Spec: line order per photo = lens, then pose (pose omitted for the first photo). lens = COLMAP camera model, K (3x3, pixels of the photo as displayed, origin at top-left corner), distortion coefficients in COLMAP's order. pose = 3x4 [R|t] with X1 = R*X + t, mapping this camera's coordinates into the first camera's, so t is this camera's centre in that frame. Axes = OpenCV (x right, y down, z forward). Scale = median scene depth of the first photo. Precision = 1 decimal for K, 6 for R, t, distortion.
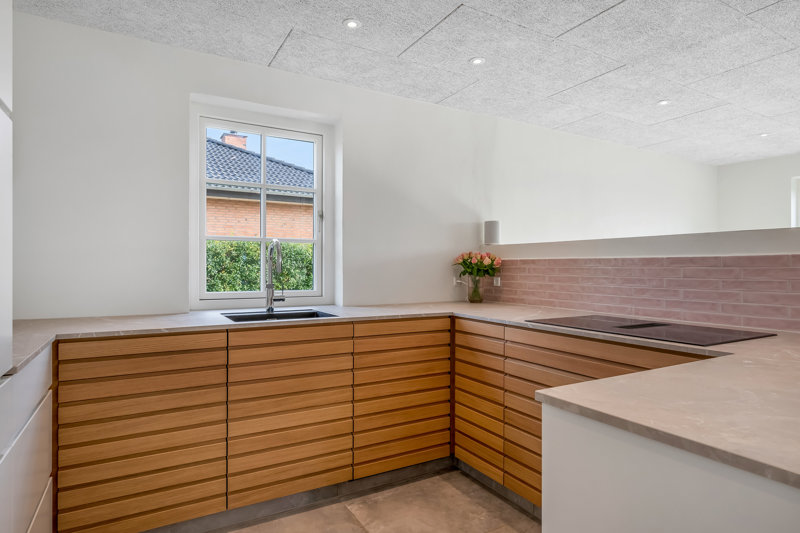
lens RADIAL K [[474.2, 0, 407.0], [0, 474.2, 266.4], [0, 0, 1]] dist [-0.010243, -0.002627]
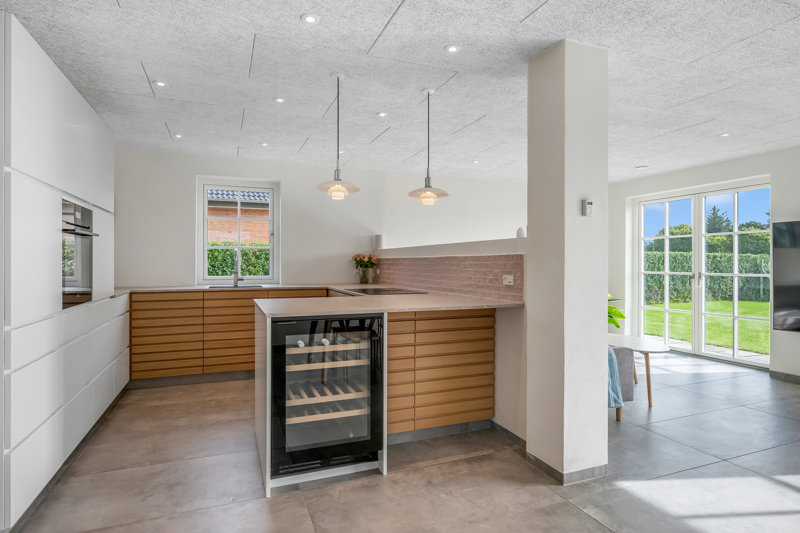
lens RADIAL K [[450.2, 0, 400.3], [0, 450.2, 264.0], [0, 0, 1]] dist [-0.004980, 0.001539]
pose [[0.991770, -0.002124, -0.128016, 0.736156], [0.002644, 0.999989, 0.003893, 0.000809], [0.128006, -0.004199, 0.991764, -0.887157]]
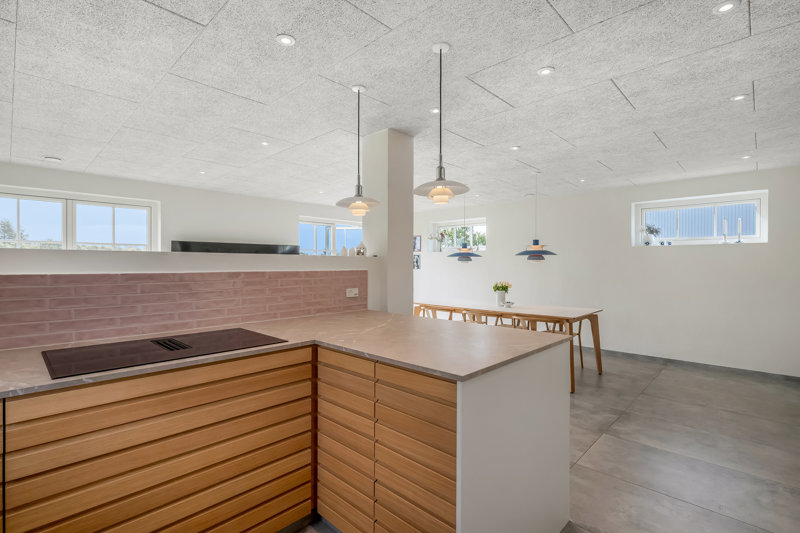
lens RADIAL K [[385.5, 0, 404.3], [0, 385.5, 265.8], [0, 0, 1]] dist [0.003837, 0.000294]
pose [[-0.307514, -0.002413, 0.951541, -0.391280], [-0.001136, 0.999997, 0.002169, -0.038212], [-0.951543, -0.000414, -0.307515, 0.684846]]
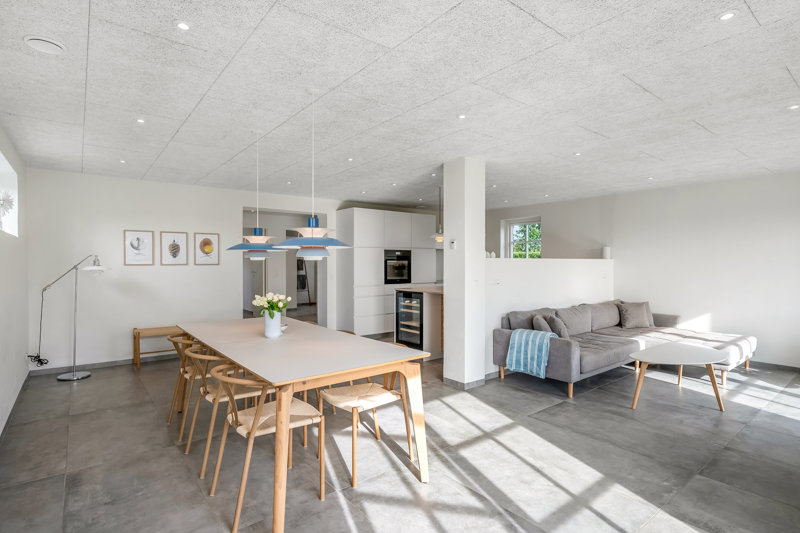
lens RADIAL K [[404.6, 0, 400.2], [0, 404.6, 270.8], [0, 0, 1]] dist [-0.002789, -0.000398]
pose [[0.167128, 0.012818, -0.985852, 2.837502], [0.001089, 0.999912, 0.013185, -0.032104], [0.985935, -0.003277, 0.167099, -0.322351]]
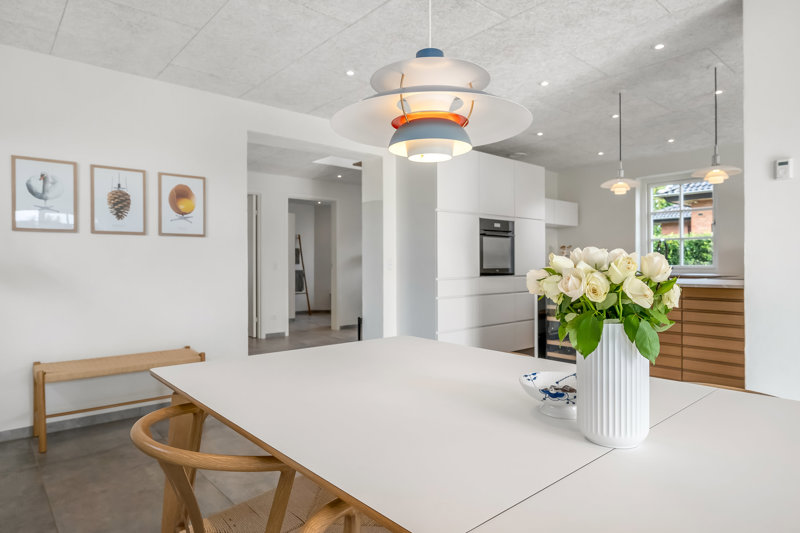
lens RADIAL K [[474.2, 0, 404.9], [0, 474.2, 267.6], [0, 0, 1]] dist [-0.010243, -0.002627]
pose [[0.220314, -0.000341, -0.975429, 1.801228], [0.004358, 0.999990, 0.000635, 0.068235], [0.975419, -0.004391, 0.220314, -0.725527]]
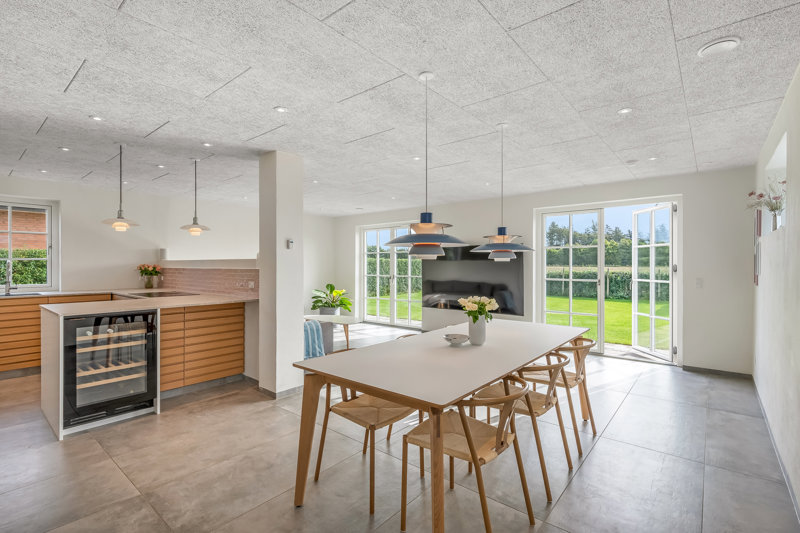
lens RADIAL K [[374.3, 0, 400.5], [0, 374.3, 264.9], [0, 0, 1]] dist [0.002132, -0.001369]
pose [[0.933430, -0.005018, 0.358725, 0.904168], [0.003894, 0.999985, 0.003855, -0.043412], [-0.358739, -0.002201, 0.933435, -1.445933]]
